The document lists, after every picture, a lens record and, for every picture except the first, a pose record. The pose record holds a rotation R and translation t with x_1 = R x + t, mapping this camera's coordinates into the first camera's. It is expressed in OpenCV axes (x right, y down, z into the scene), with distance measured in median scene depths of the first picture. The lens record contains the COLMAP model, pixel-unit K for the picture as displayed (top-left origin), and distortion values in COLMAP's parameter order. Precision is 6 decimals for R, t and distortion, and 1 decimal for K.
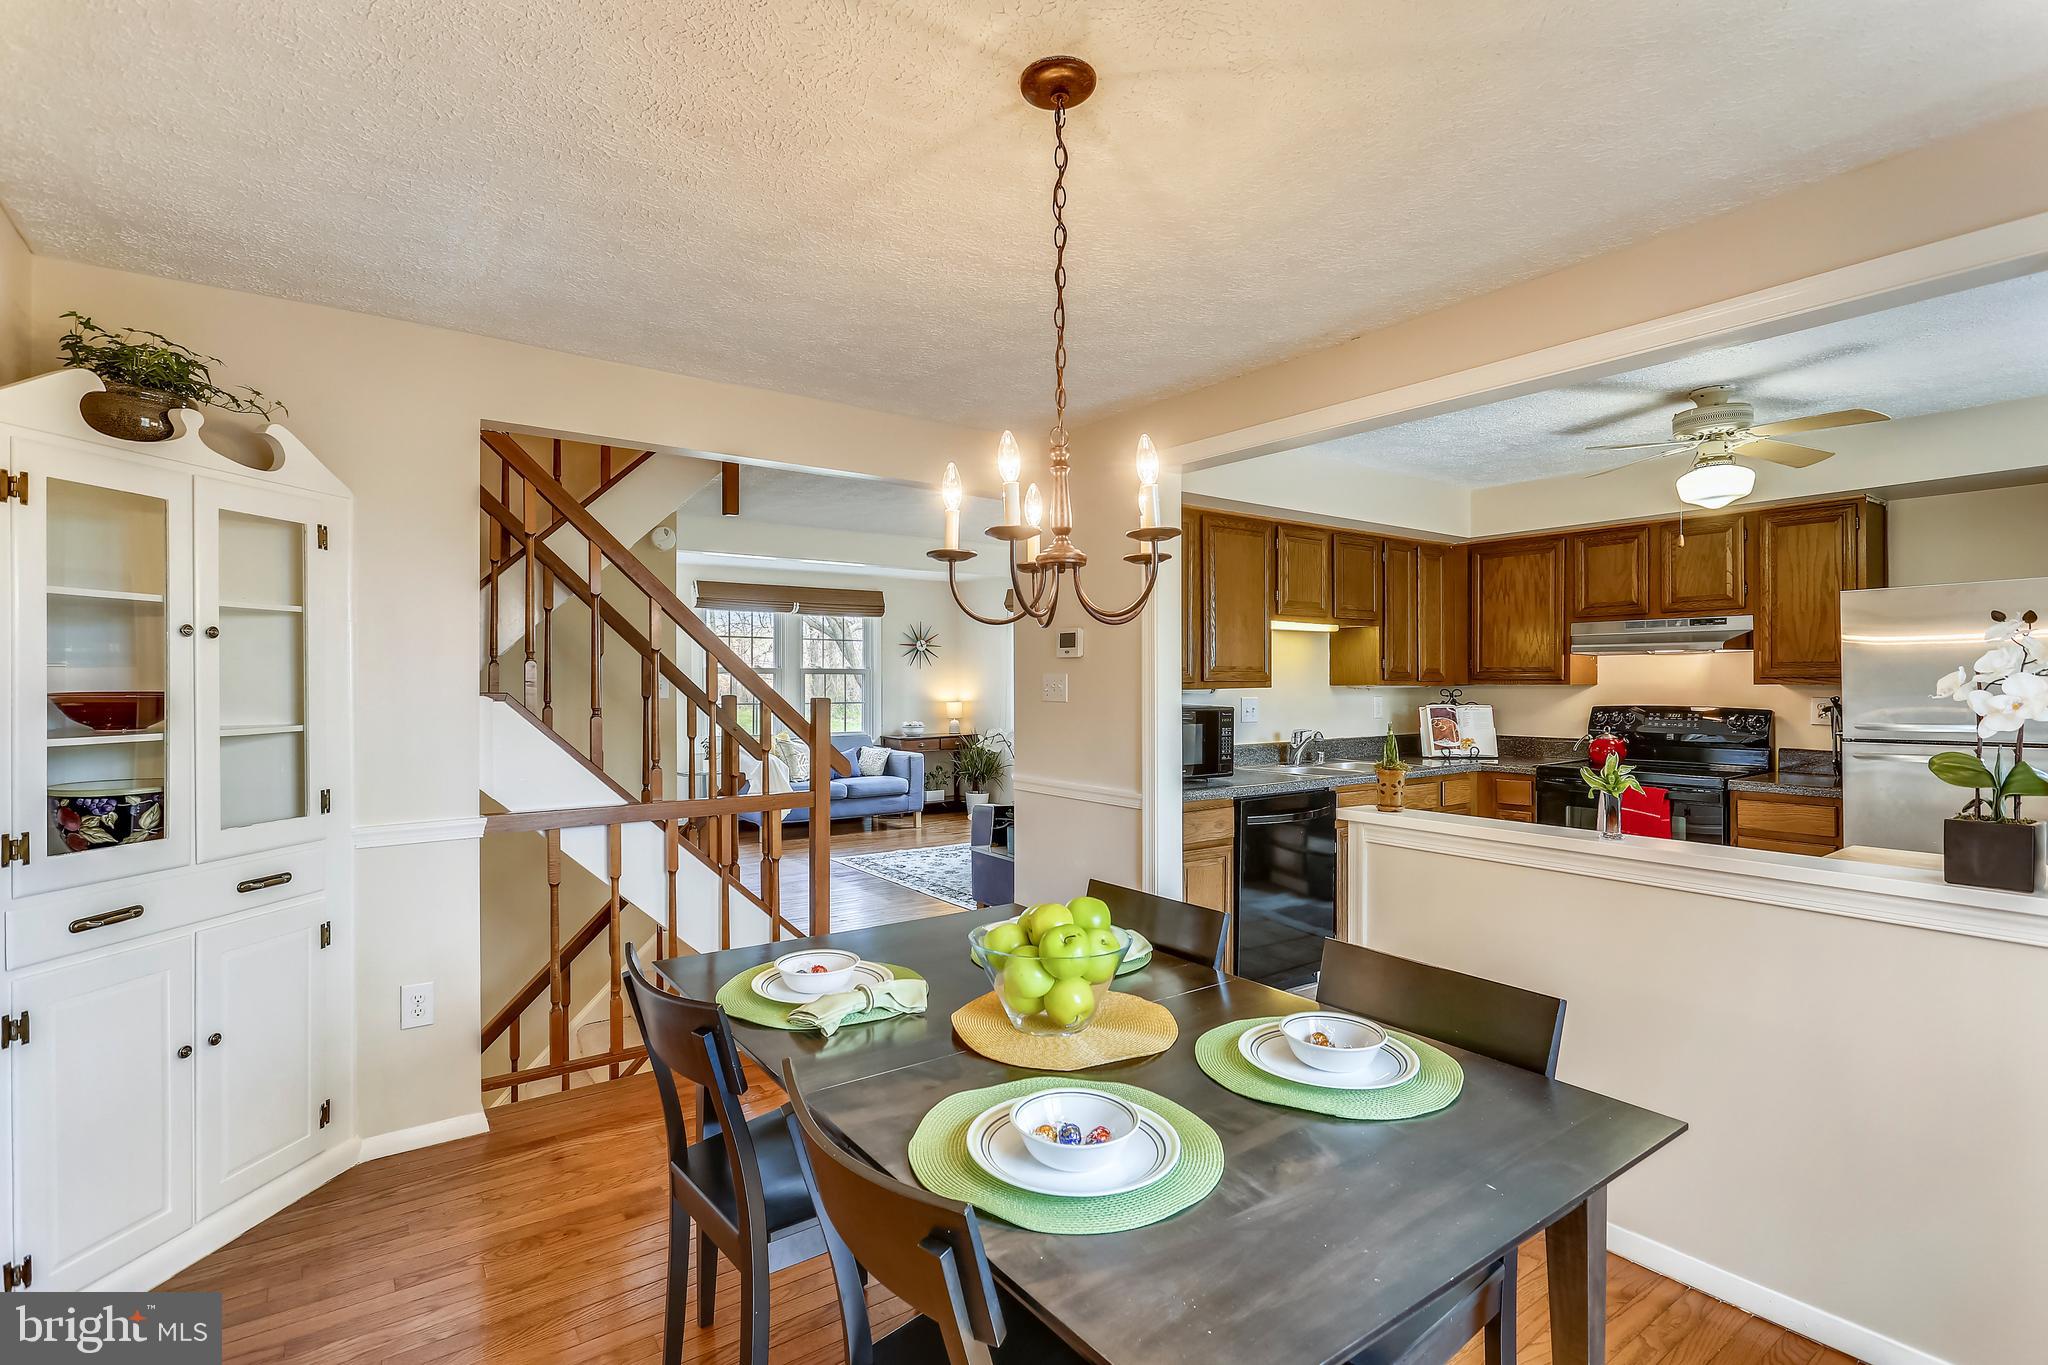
lens RADIAL K [[969.4, 0, 1024.0], [0, 969.4, 682.5], [0, 0, 1]] dist [-0.003301, -0.000148]
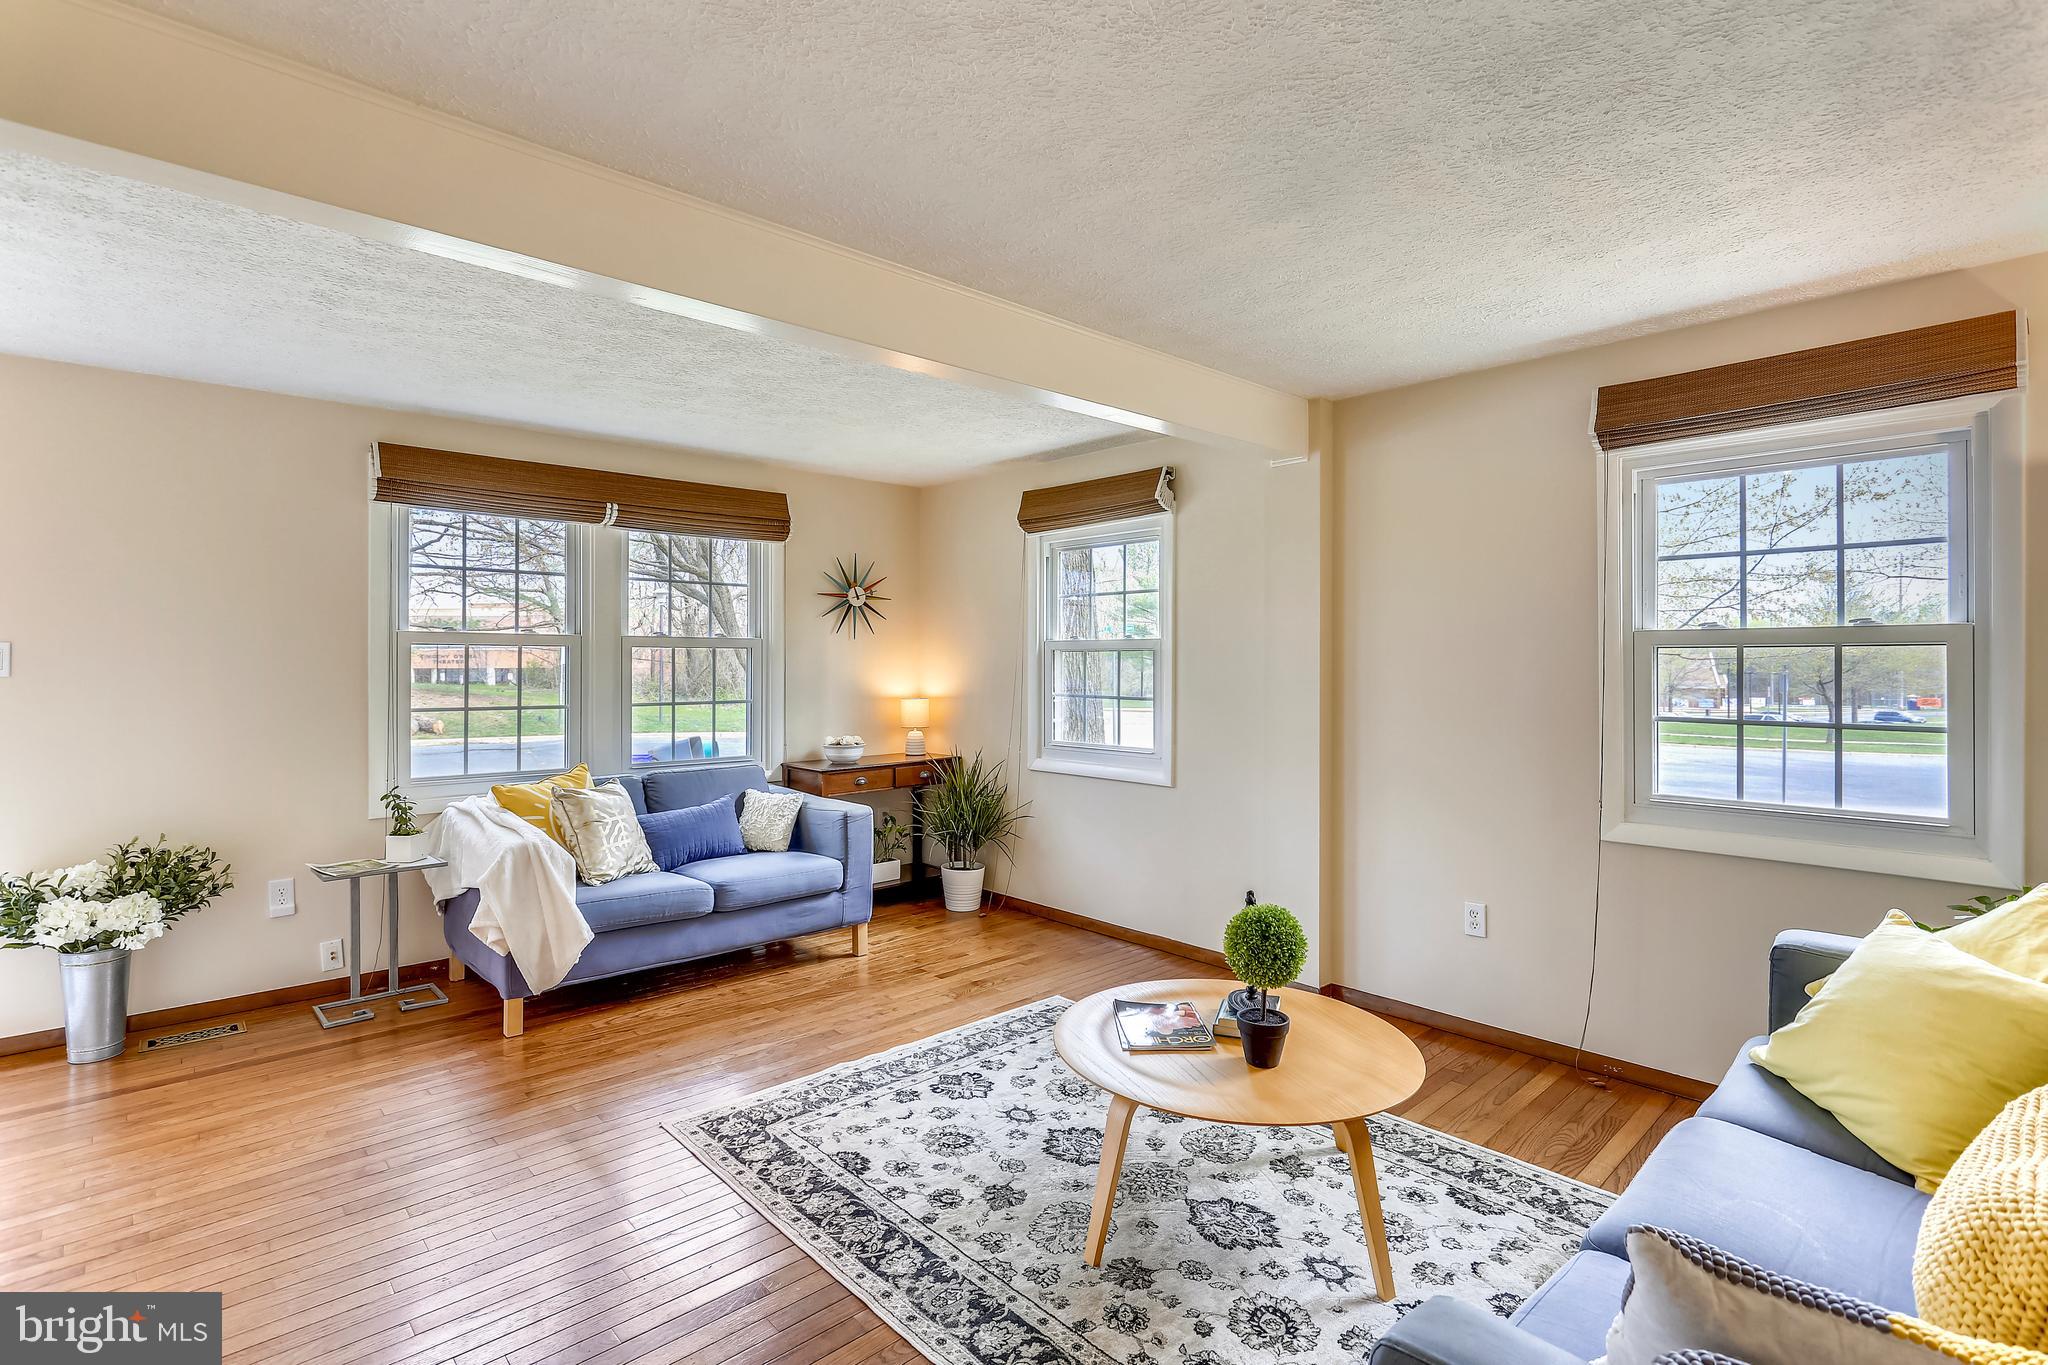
lens RADIAL K [[969.4, 0, 1024.0], [0, 969.4, 682.5], [0, 0, 1]] dist [-0.003301, -0.000148]
pose [[0.993808, 0.001684, 0.111095, -0.072238], [-0.003901, 0.999797, 0.019747, -0.000577], [-0.111040, -0.020058, 0.993614, 0.439111]]
